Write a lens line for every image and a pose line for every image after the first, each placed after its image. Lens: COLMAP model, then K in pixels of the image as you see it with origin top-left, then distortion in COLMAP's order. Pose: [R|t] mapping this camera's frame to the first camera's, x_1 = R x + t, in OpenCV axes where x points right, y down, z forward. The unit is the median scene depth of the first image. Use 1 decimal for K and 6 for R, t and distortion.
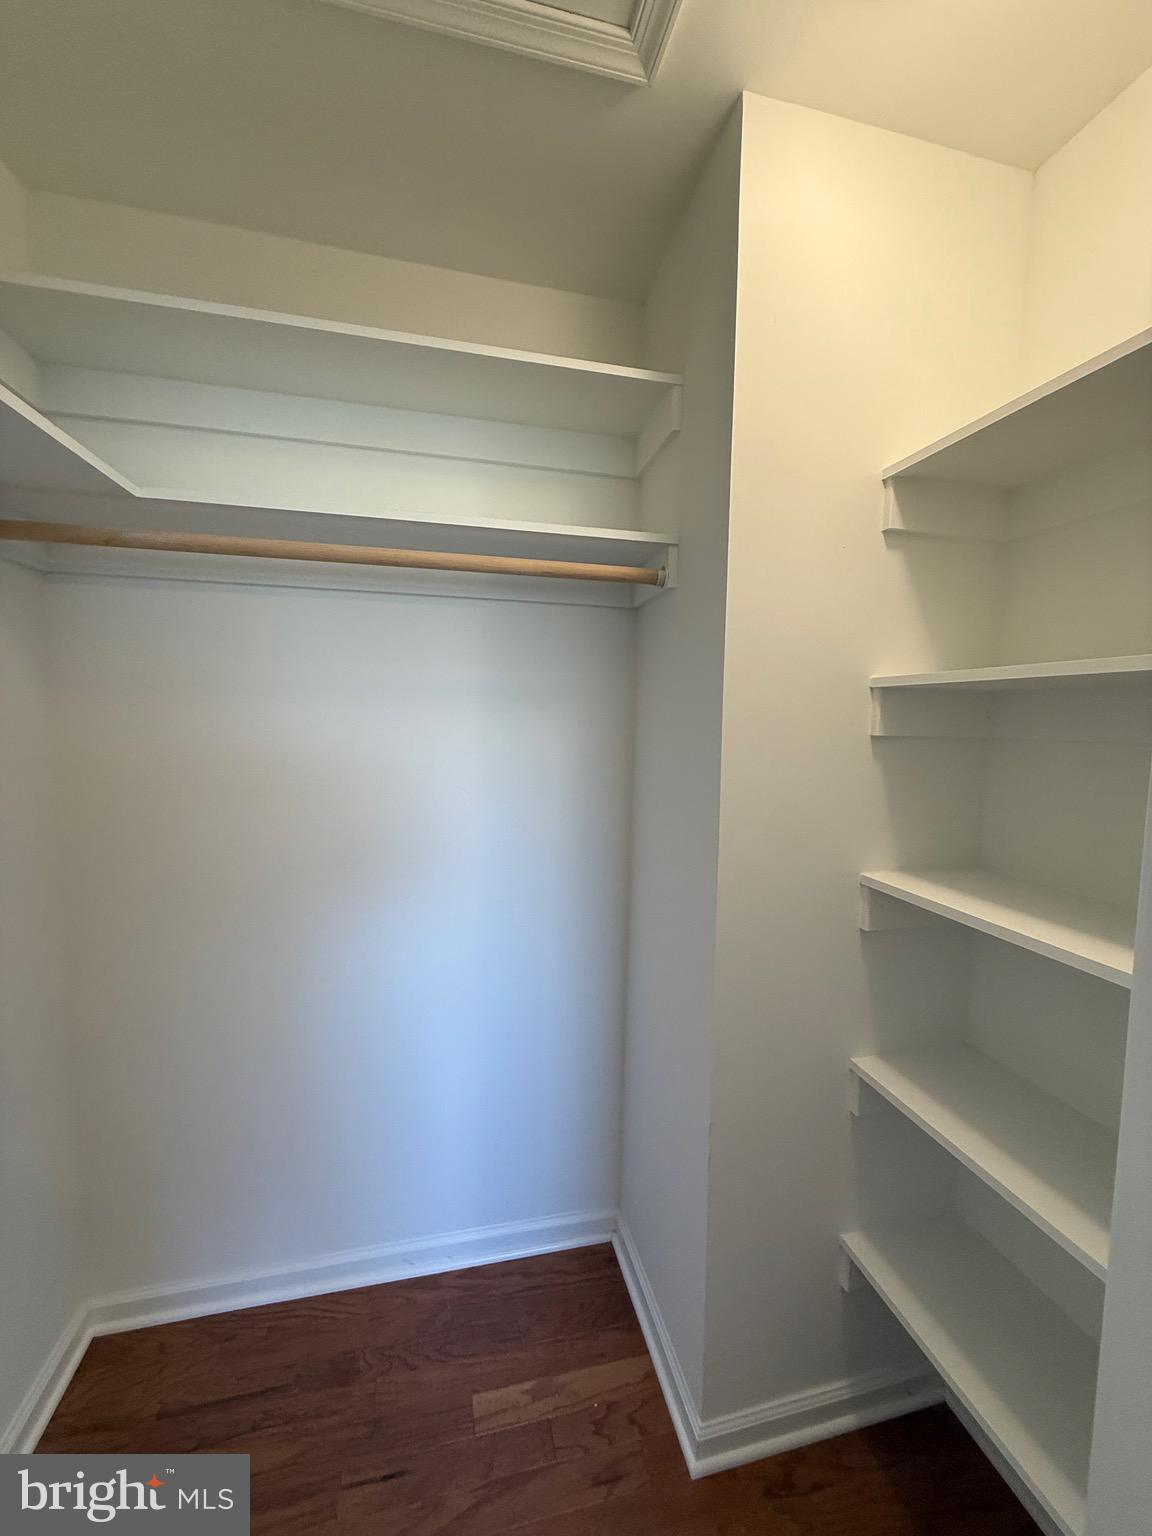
lens RADIAL K [[612.4, 0, 576.0], [0, 612.4, 768.0], [0, 0, 1]] dist [0.000862, -0.000265]
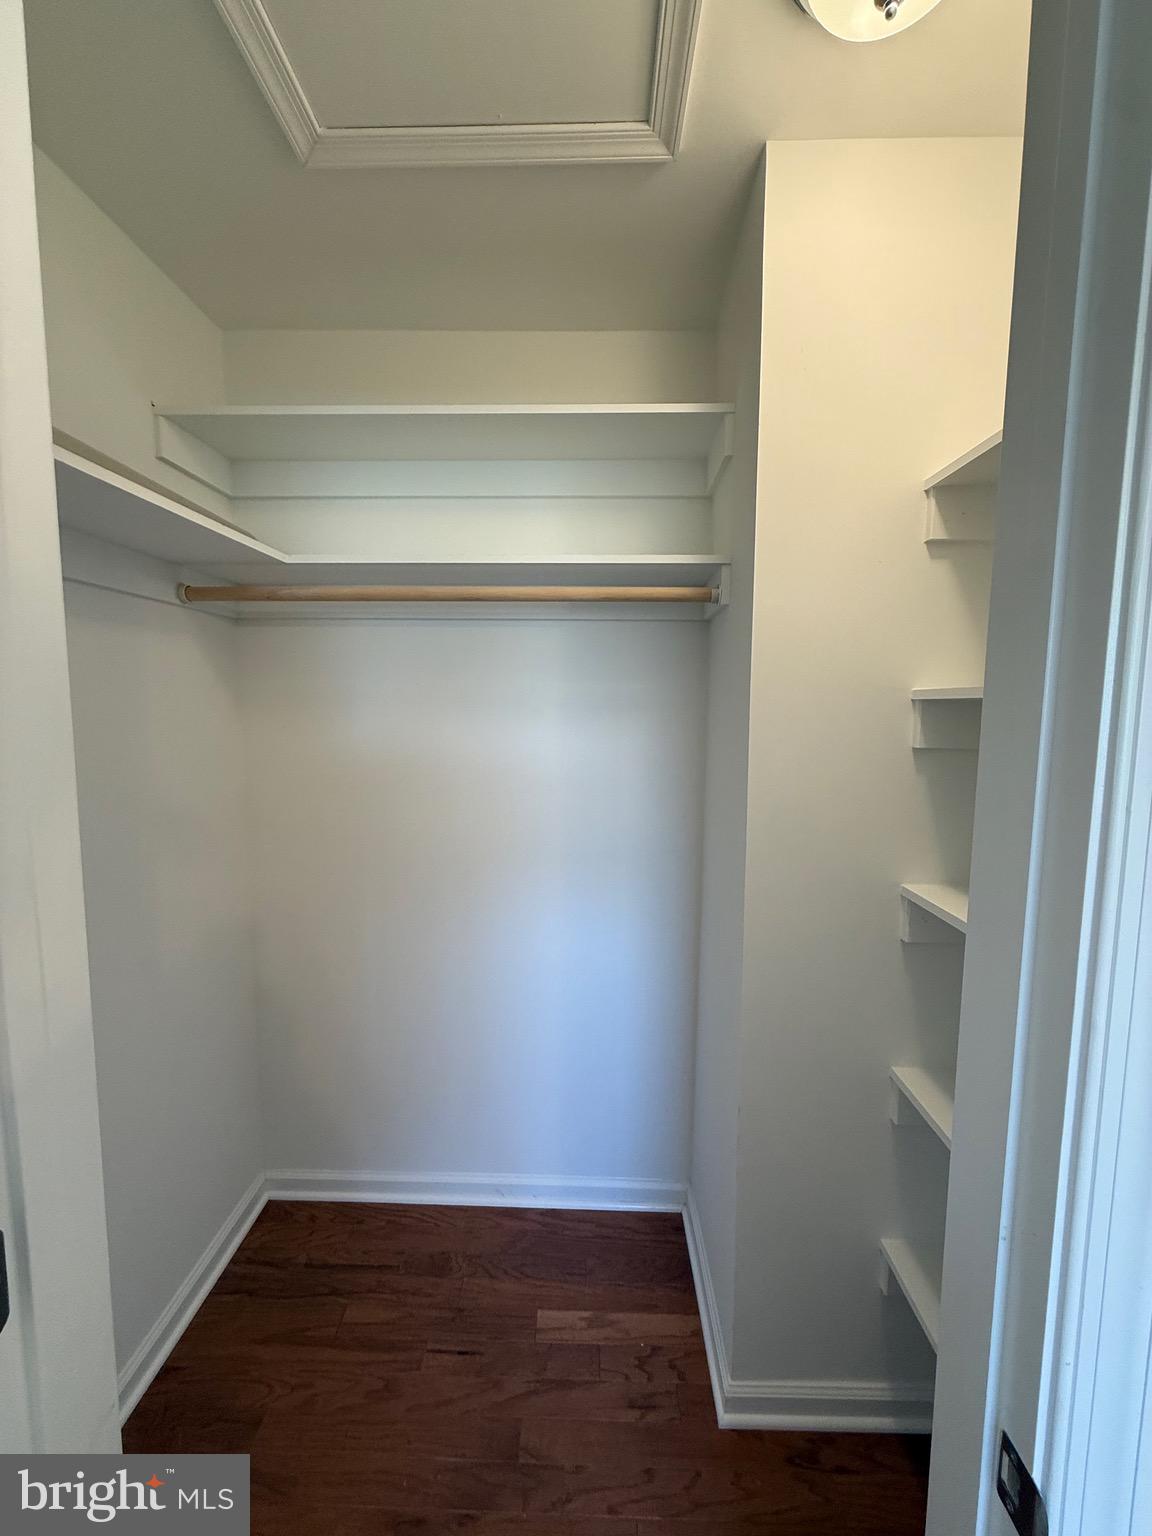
lens RADIAL K [[612.4, 0, 576.0], [0, 612.4, 768.0], [0, 0, 1]] dist [0.000862, -0.000265]
pose [[0.966478, 0.014607, -0.256334, 0.189152], [-0.010742, 0.999807, 0.016472, -0.027462], [0.256525, -0.013166, 0.966448, -0.096274]]
